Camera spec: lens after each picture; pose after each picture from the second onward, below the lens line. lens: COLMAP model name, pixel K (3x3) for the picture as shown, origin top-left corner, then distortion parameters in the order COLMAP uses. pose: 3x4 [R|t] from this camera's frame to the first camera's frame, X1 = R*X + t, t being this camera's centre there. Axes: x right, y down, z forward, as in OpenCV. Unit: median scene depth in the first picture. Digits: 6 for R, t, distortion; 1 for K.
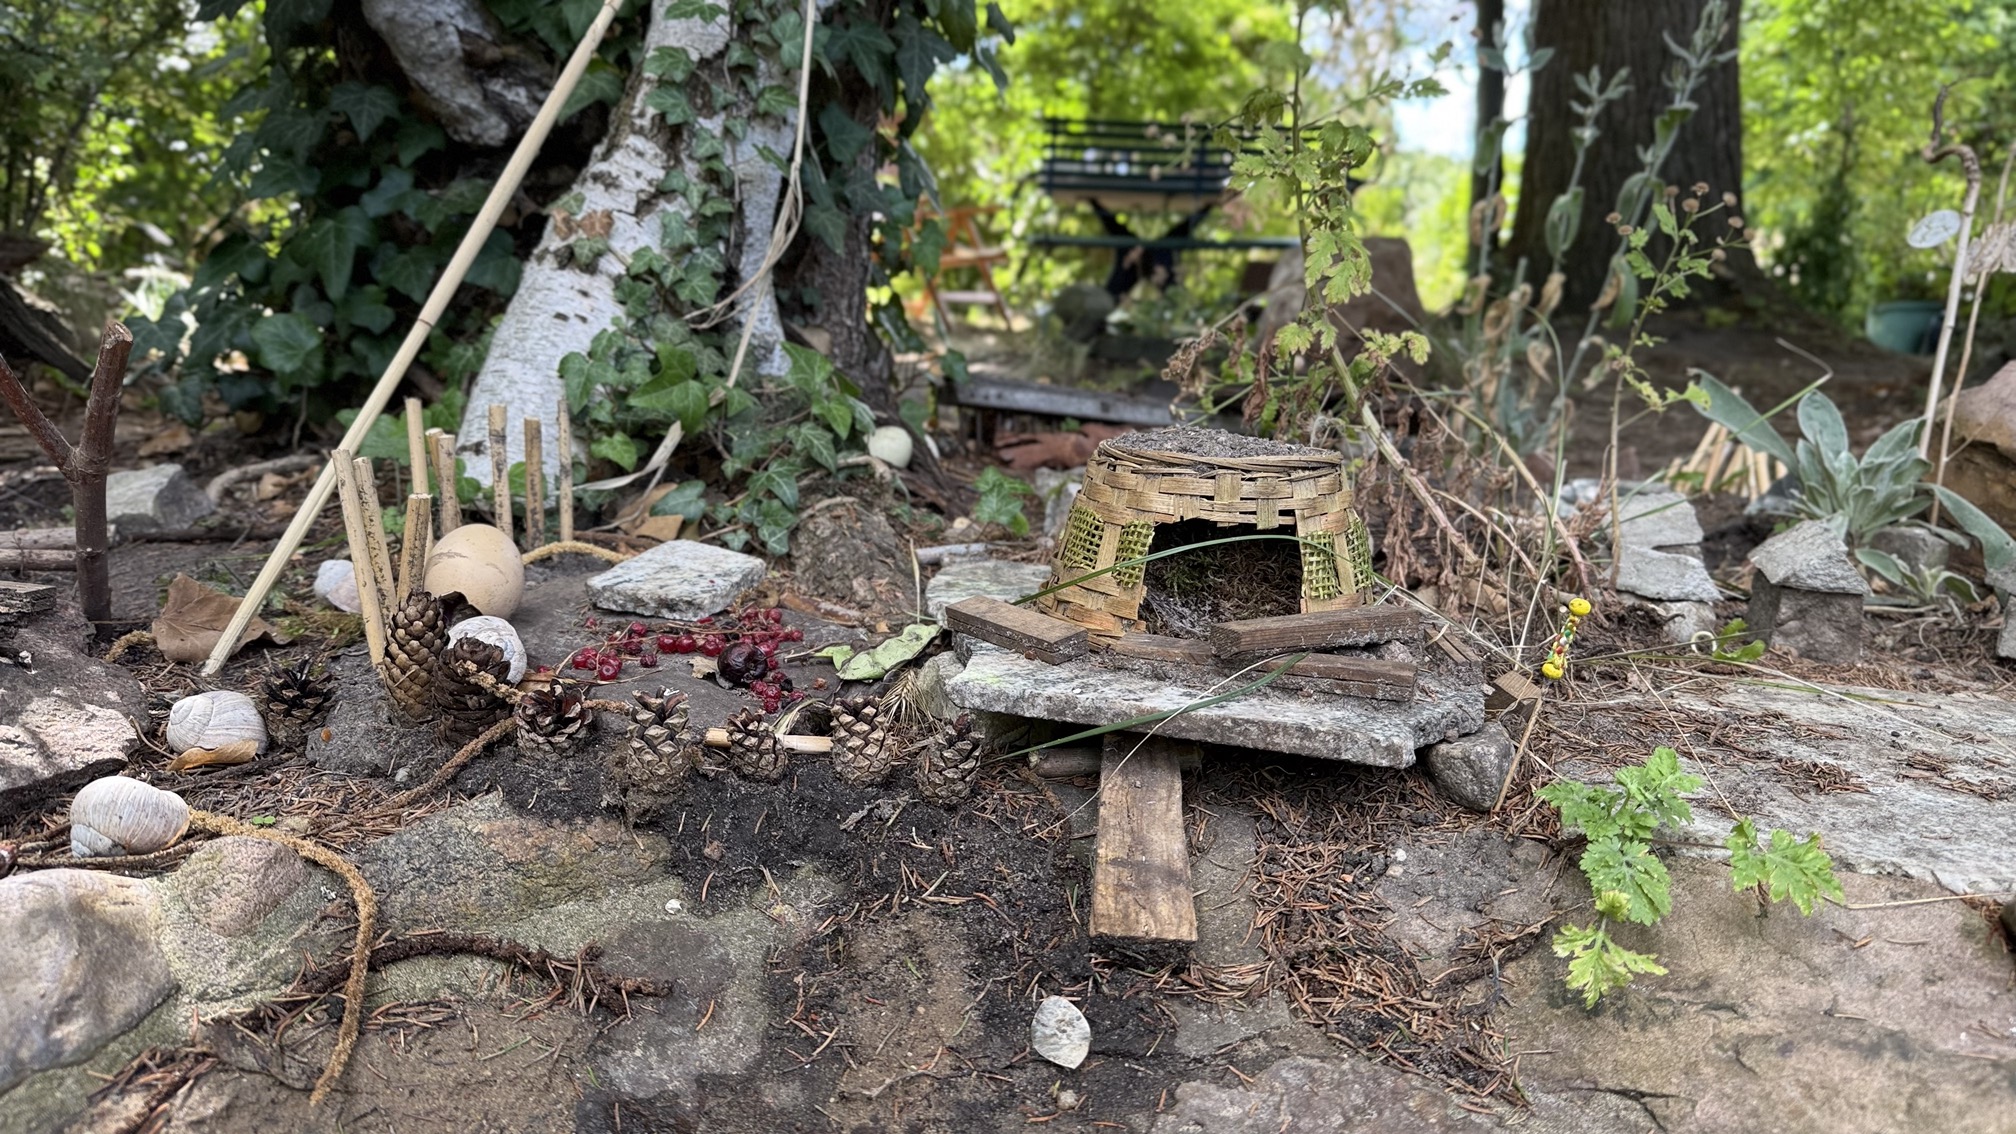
lens RADIAL K [[1418.4, 0, 1008.0], [0, 1418.4, 567.0], [0, 0, 1]] dist [0.061163, -0.070742]
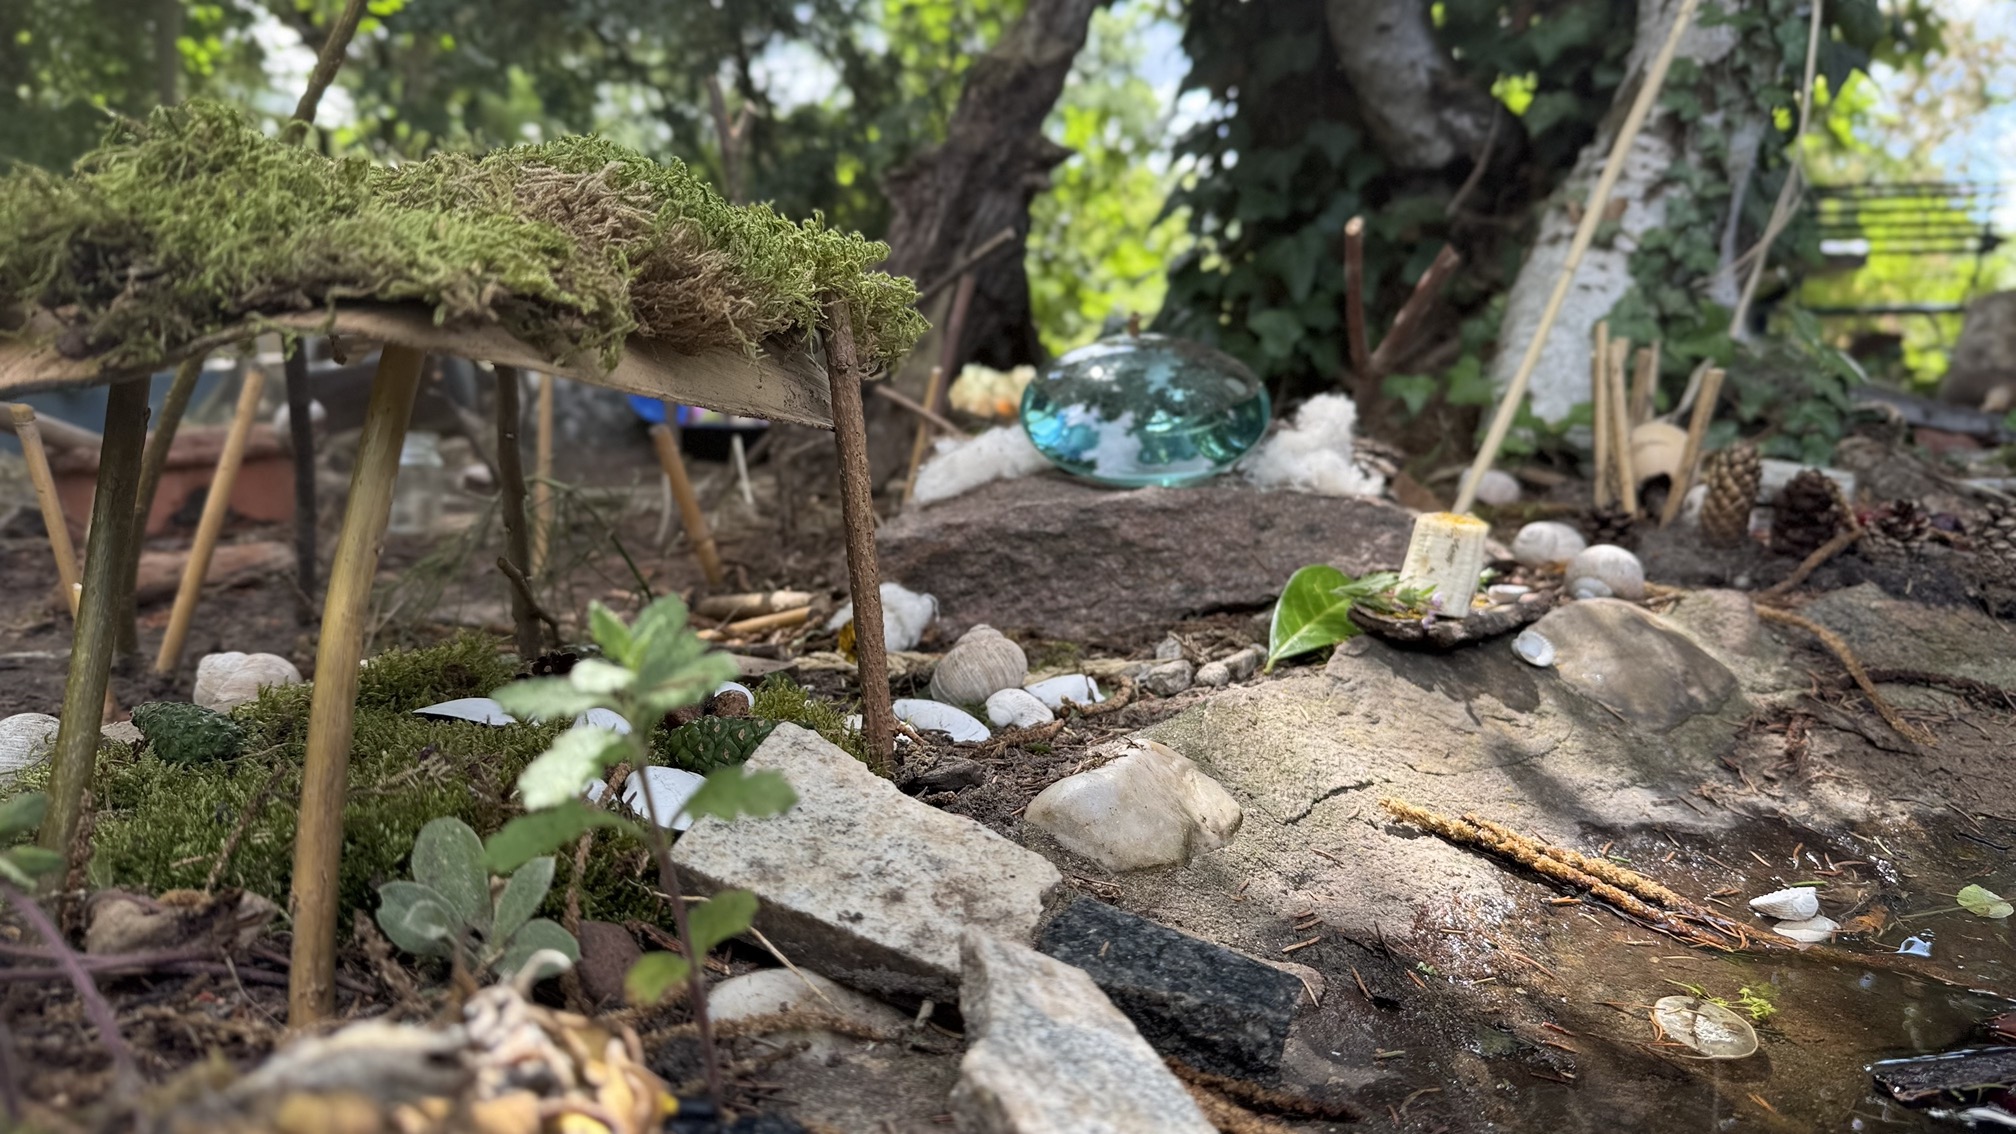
lens RADIAL K [[1418.4, 0, 1008.0], [0, 1418.4, 567.0], [0, 0, 1]] dist [0.061163, -0.070742]
pose [[0.954015, 0.031987, -0.298047, -0.392960], [-0.052682, 0.996706, -0.061661, 0.146408], [0.295093, 0.074527, 0.952558, -0.231425]]
